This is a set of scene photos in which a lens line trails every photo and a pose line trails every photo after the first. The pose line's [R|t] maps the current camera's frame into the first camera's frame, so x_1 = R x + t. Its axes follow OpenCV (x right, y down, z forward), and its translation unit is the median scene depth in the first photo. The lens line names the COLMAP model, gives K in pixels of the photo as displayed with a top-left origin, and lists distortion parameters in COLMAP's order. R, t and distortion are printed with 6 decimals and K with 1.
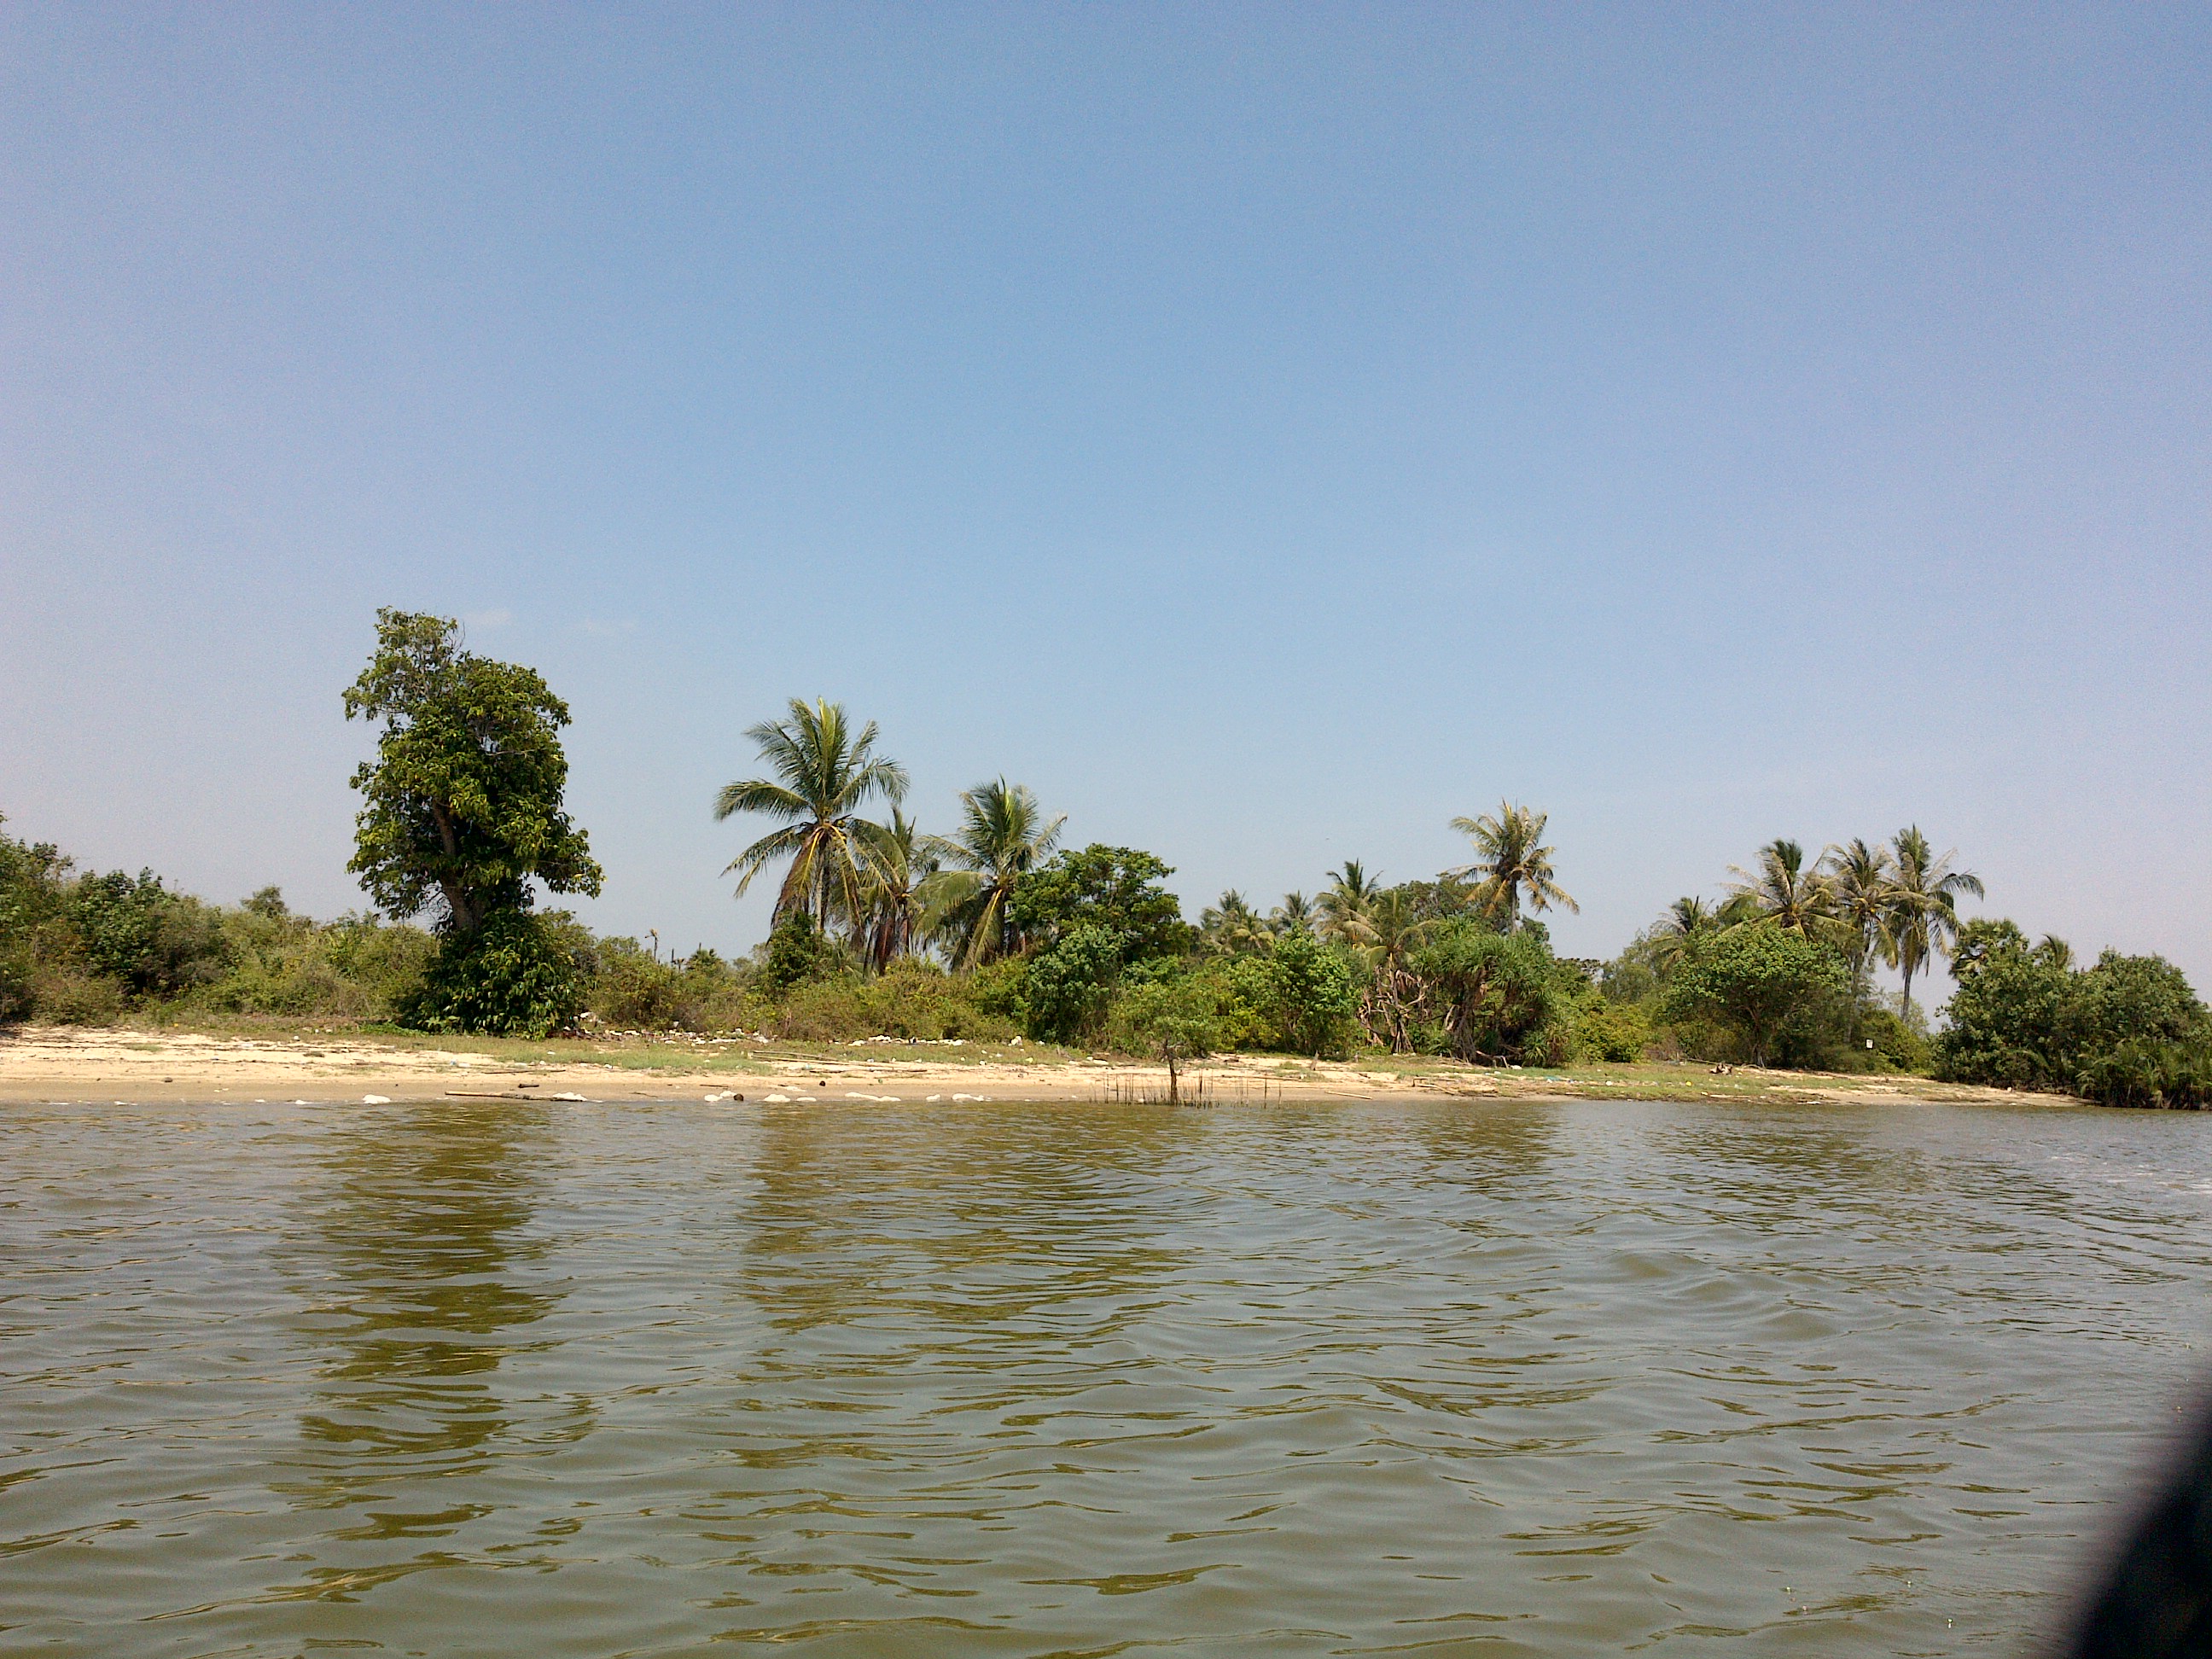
lens RADIAL K [[1999.8, 0, 1107.2], [0, 1999.8, 767.6], [0, 0, 1]] dist [0.070987, -0.002729]
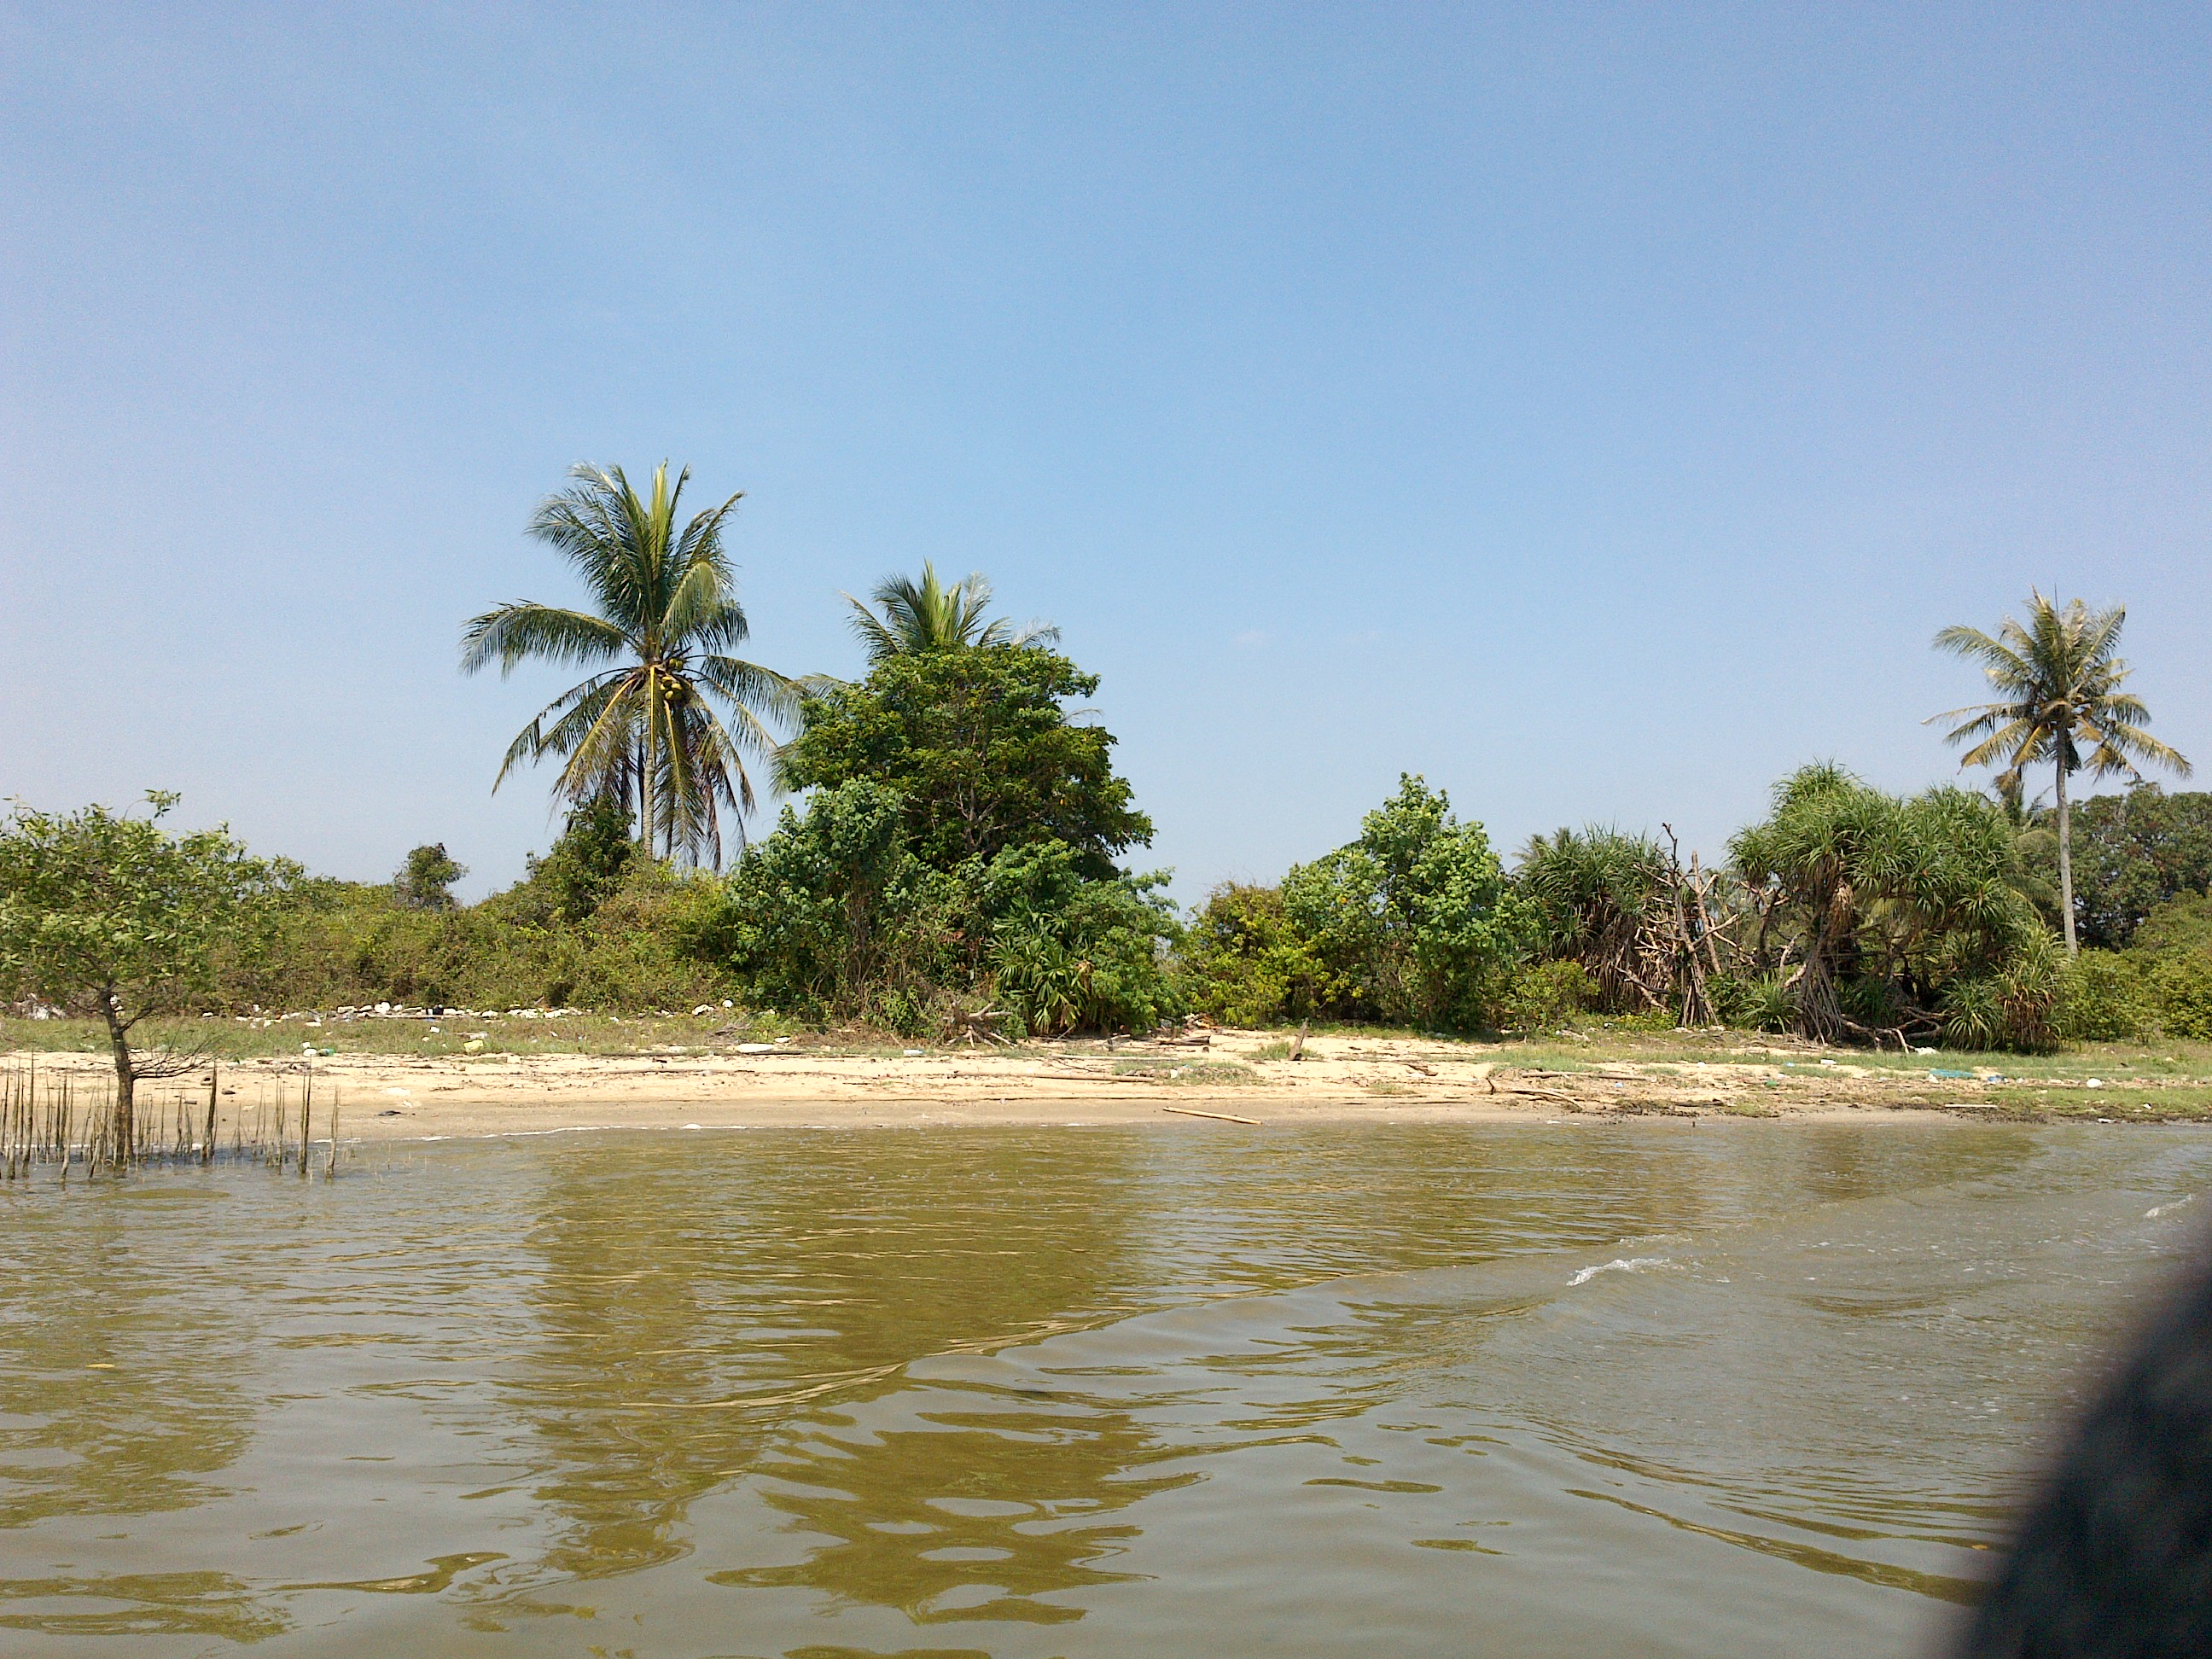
lens RADIAL K [[2035.2, 0, 1130.7], [0, 2035.2, 776.9], [0, 0, 1]] dist [0.046892, 0.016963]
pose [[0.934691, -0.060014, -0.350358, 0.159823], [0.062483, 0.998037, -0.004264, 0.056304], [0.349926, -0.017906, 0.936606, 0.359200]]
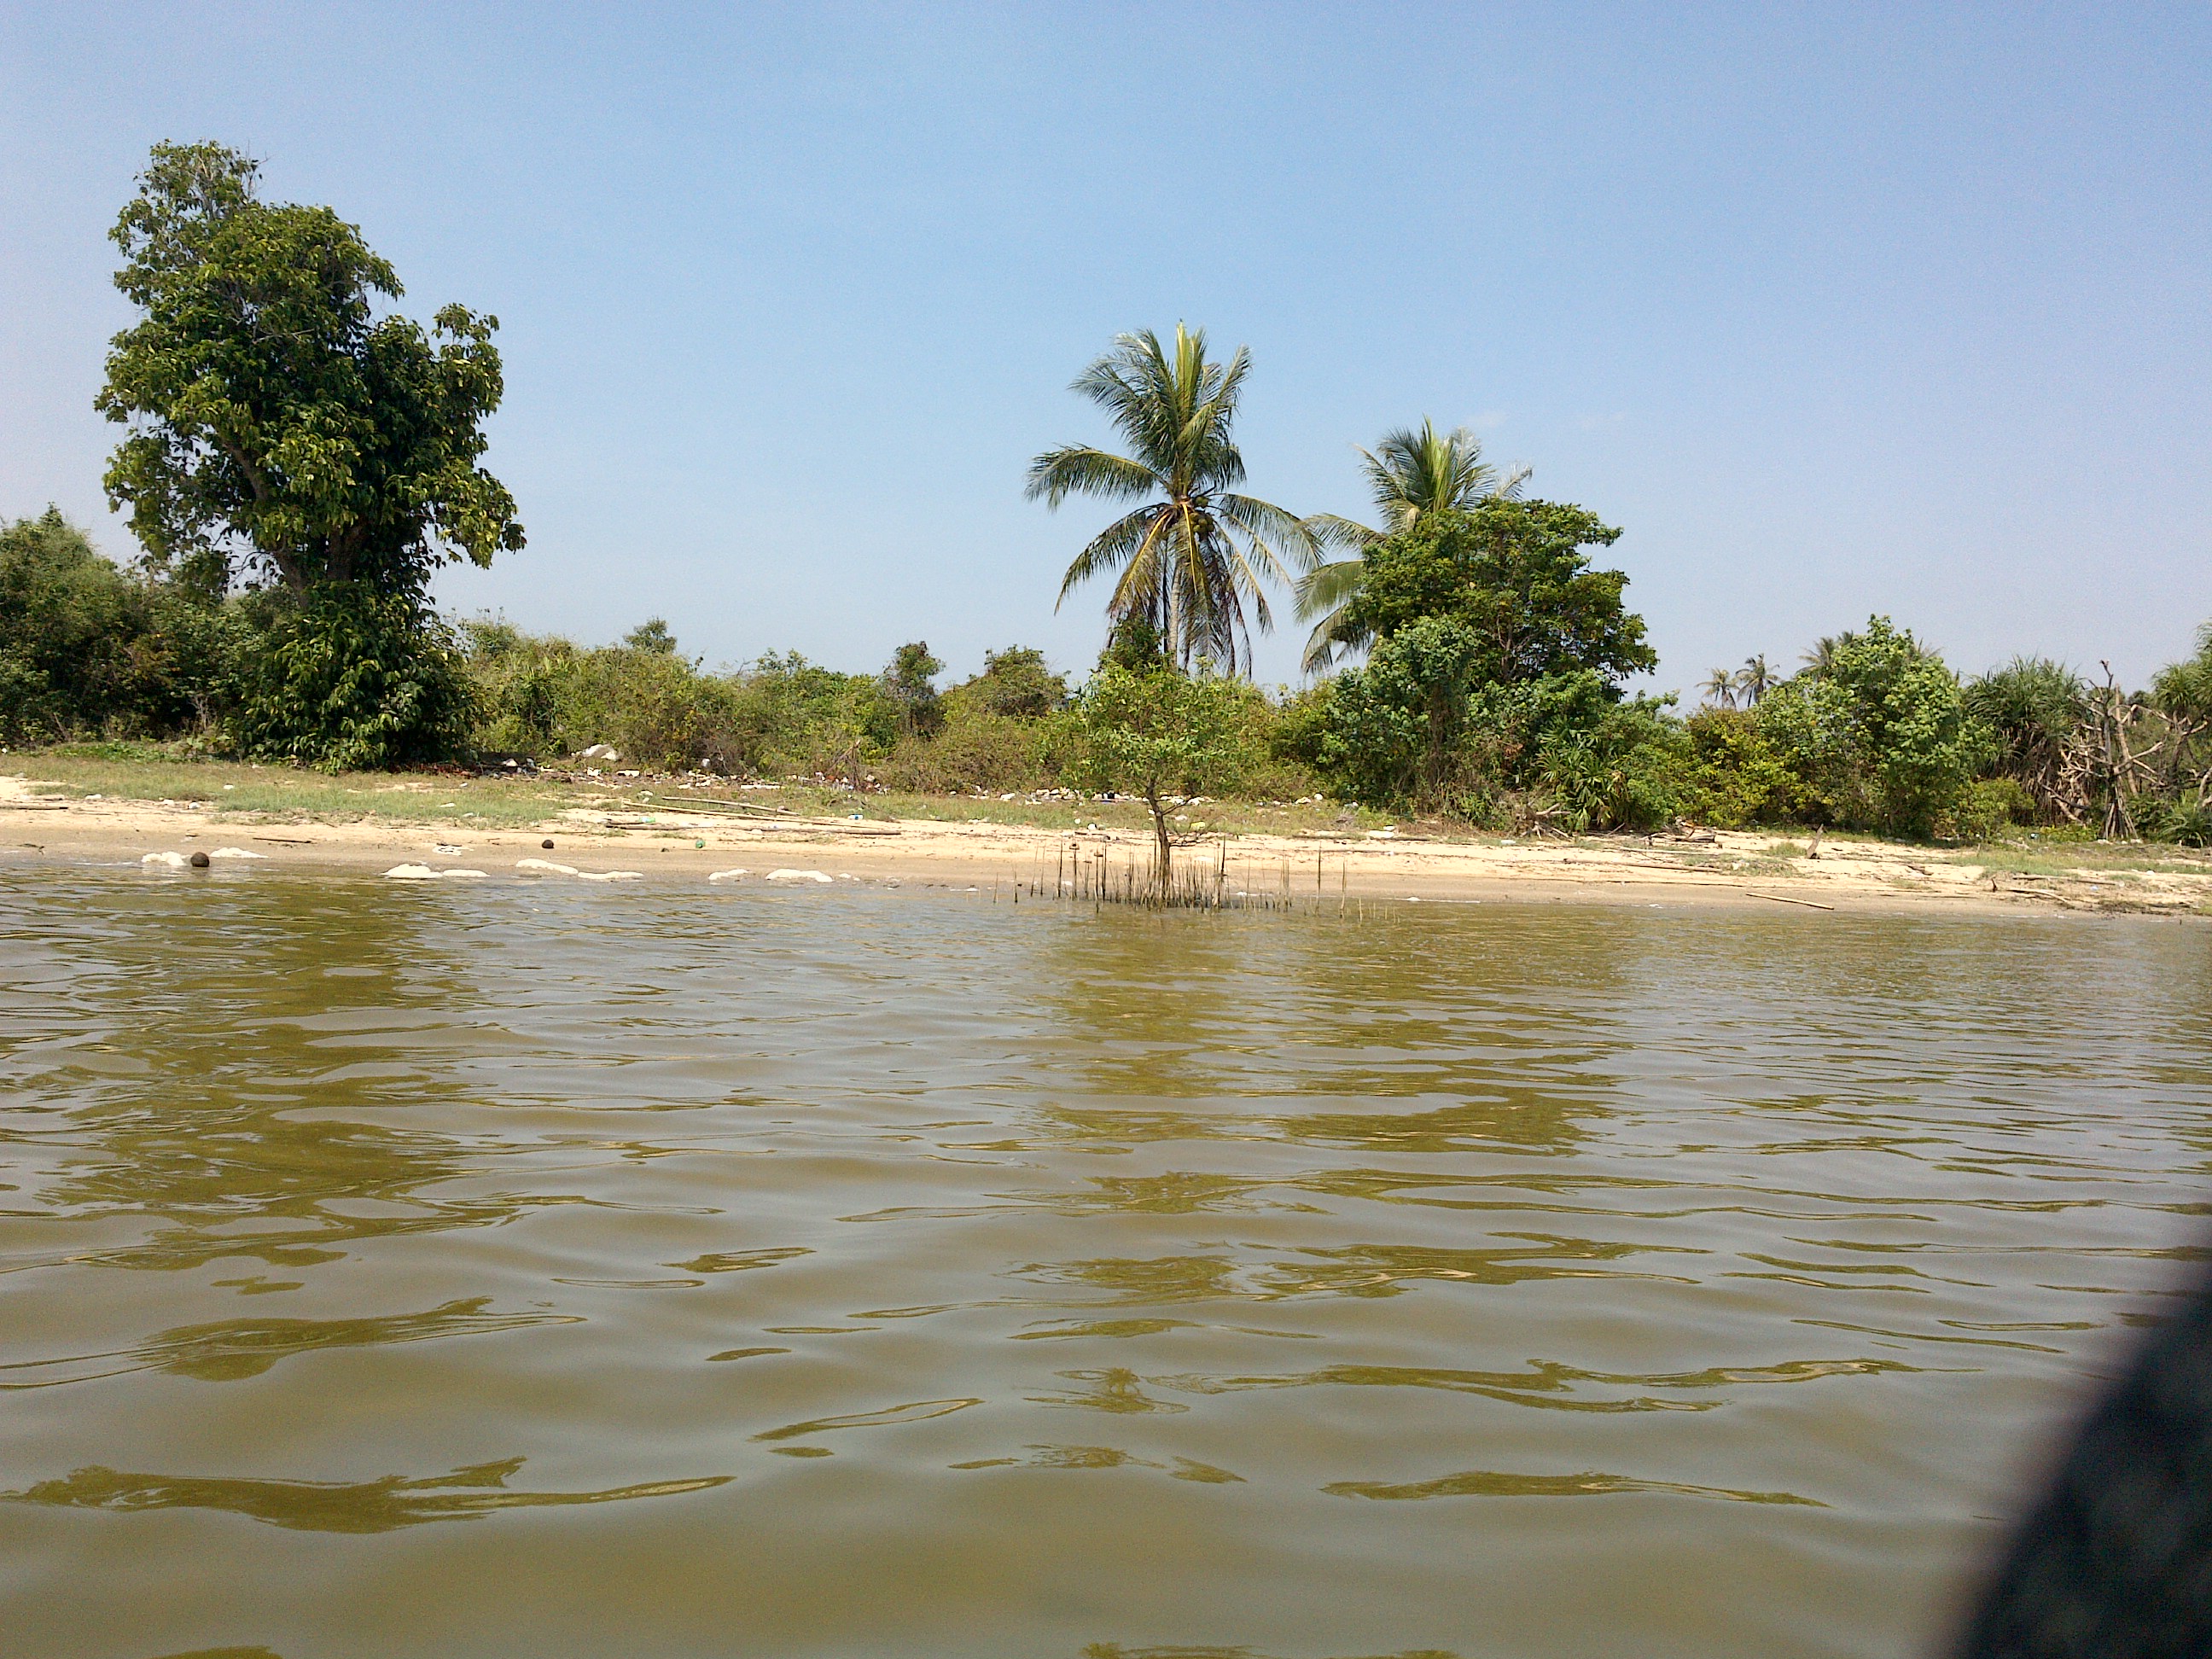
lens RADIAL K [[2035.2, 0, 1130.7], [0, 2035.2, 776.9], [0, 0, 1]] dist [0.046892, 0.016963]
pose [[0.892366, 0.004451, -0.451290, 0.129404], [0.043787, 0.994380, 0.096391, 0.041959], [0.449182, -0.105776, 0.887156, 0.262743]]
